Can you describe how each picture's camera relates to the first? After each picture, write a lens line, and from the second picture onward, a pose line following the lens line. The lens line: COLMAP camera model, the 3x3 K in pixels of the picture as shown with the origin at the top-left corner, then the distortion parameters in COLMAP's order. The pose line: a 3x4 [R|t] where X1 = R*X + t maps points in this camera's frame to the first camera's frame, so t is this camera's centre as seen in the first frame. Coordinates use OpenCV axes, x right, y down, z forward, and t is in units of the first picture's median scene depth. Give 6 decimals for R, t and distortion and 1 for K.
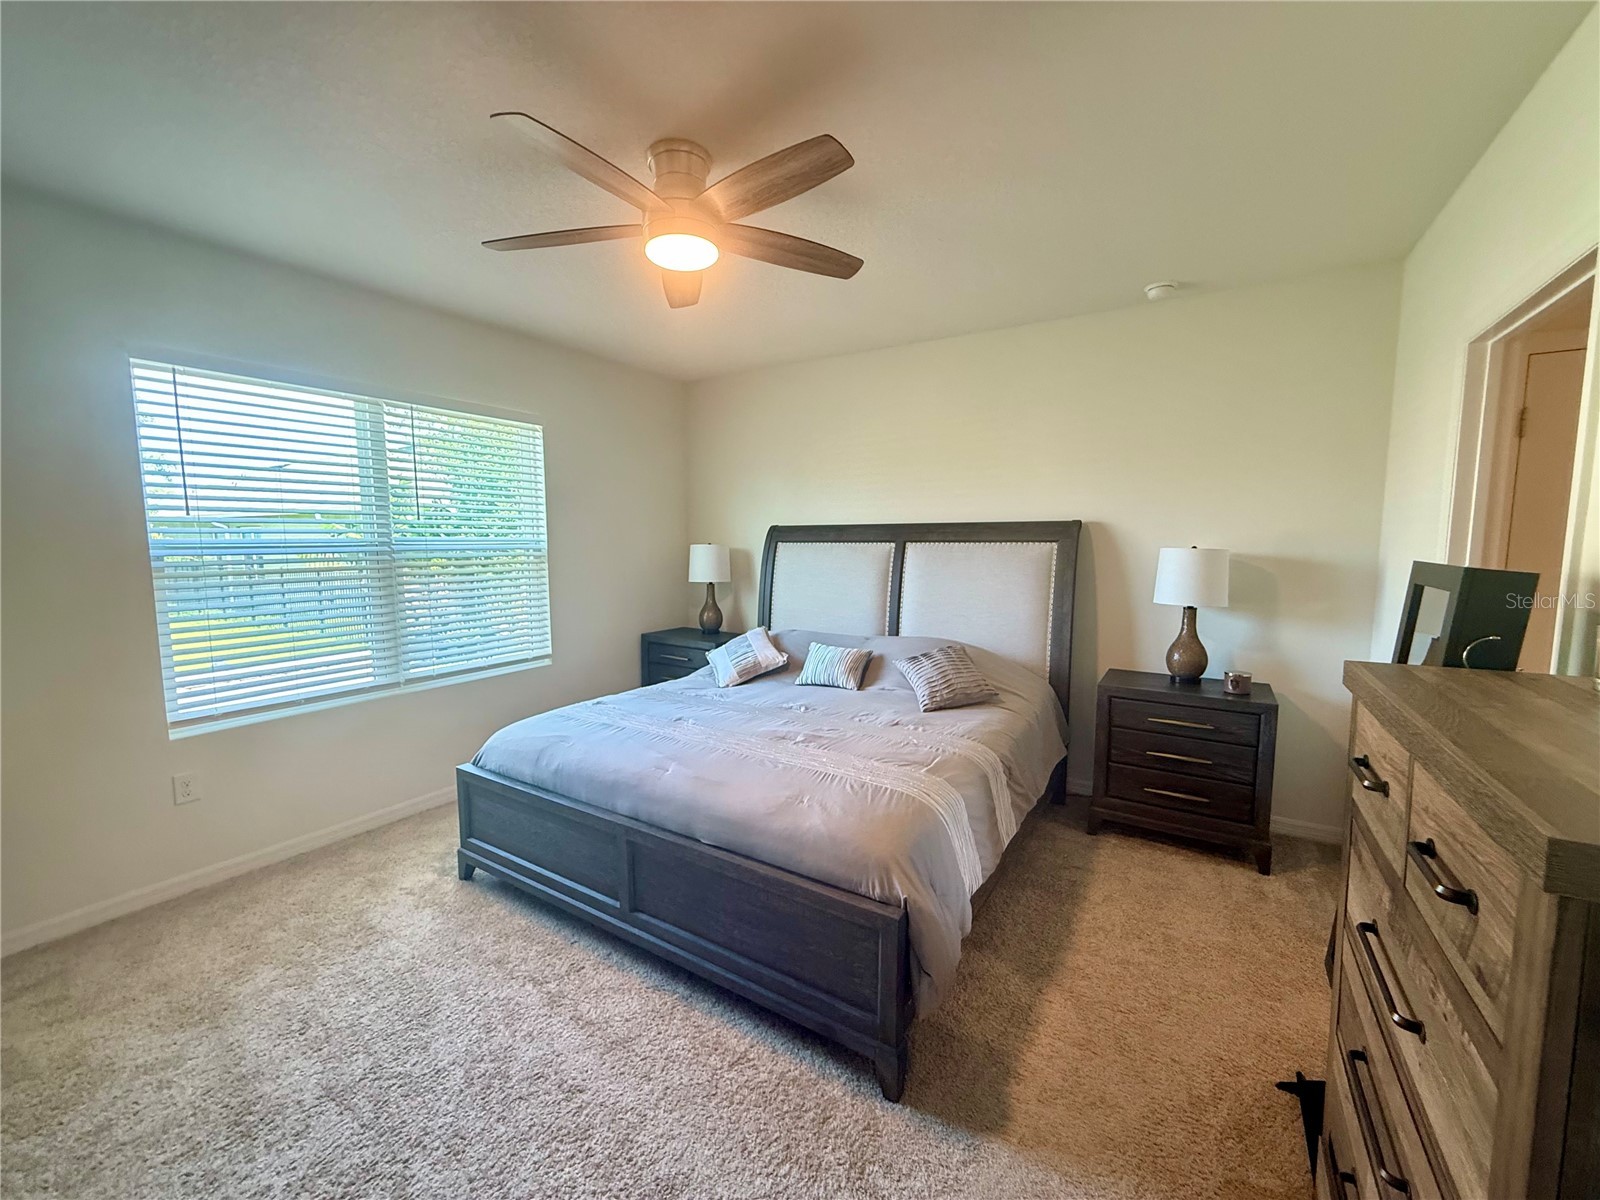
lens RADIAL K [[637.0, 0, 795.5], [0, 637.0, 602.3], [0, 0, 1]] dist [-0.001200, 0.000398]
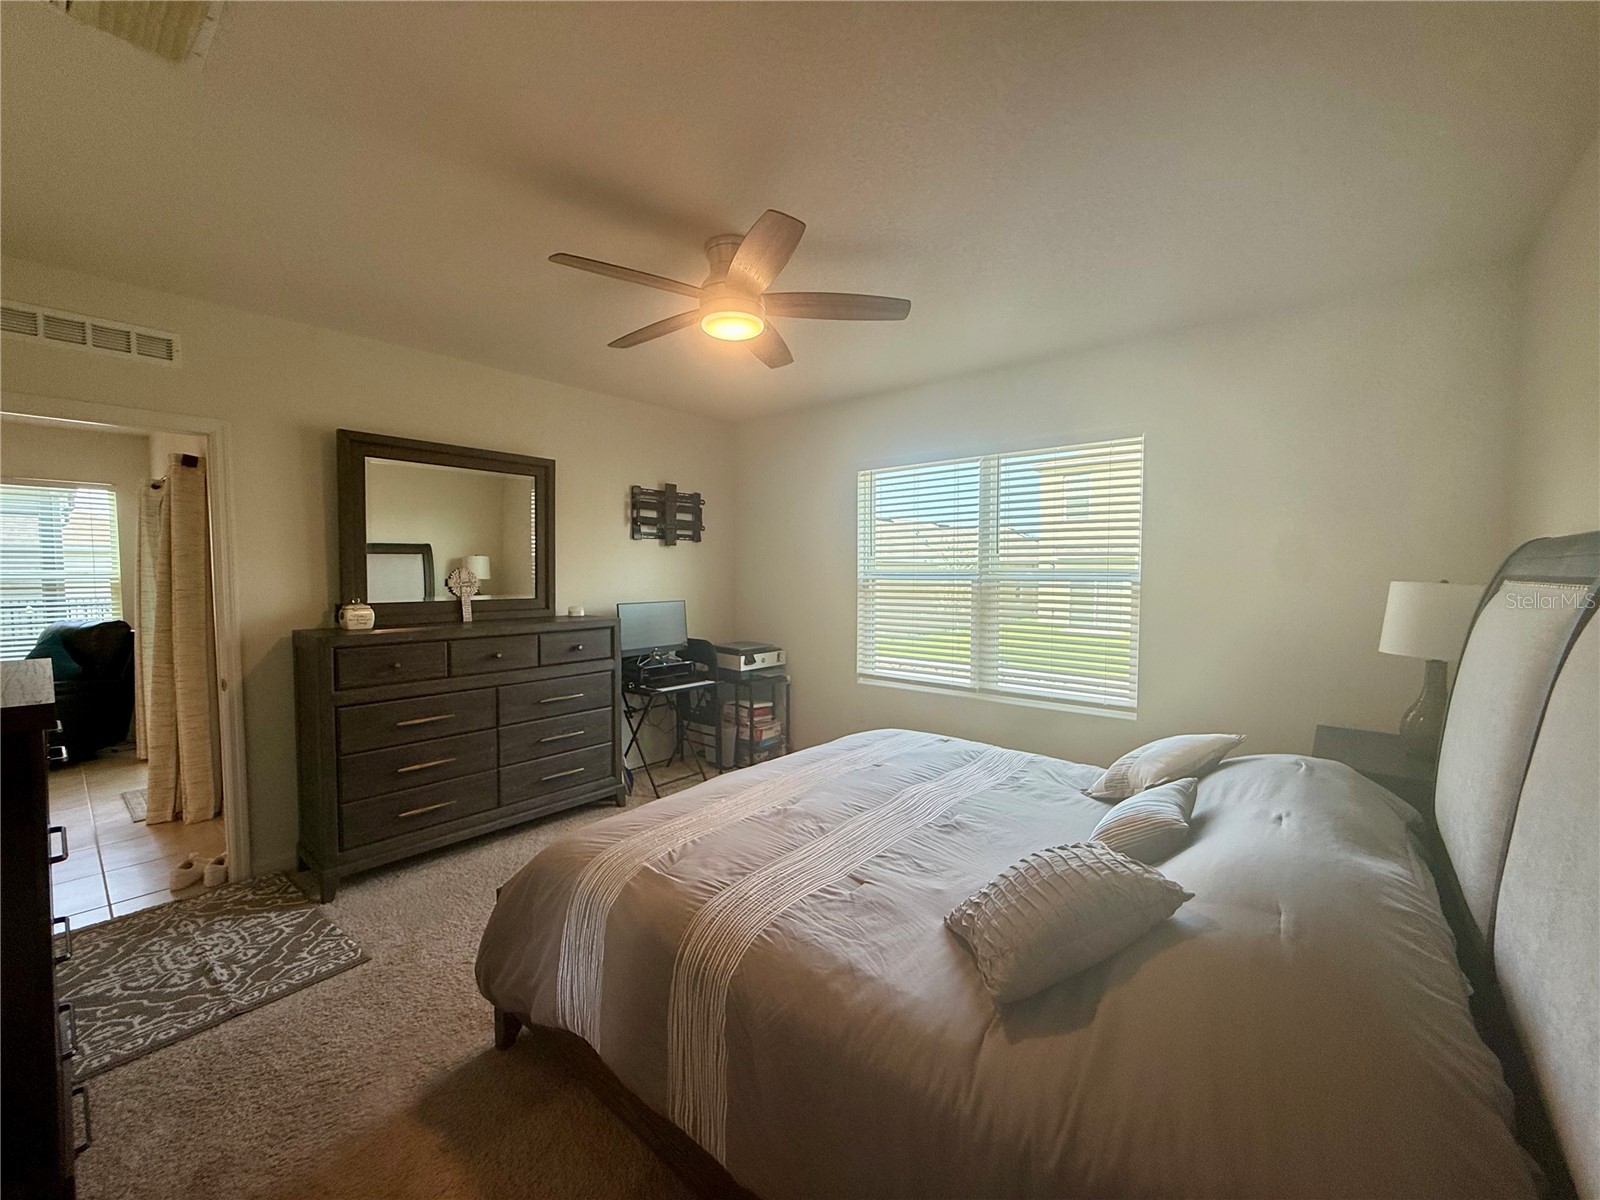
lens RADIAL K [[637.0, 0, 795.5], [0, 637.0, 602.3], [0, 0, 1]] dist [-0.001200, 0.000398]
pose [[-0.132212, 0.054158, -0.989741, 0.732014], [-0.098981, 0.992794, 0.067547, -0.101352], [0.986267, 0.106896, -0.125899, 0.972145]]
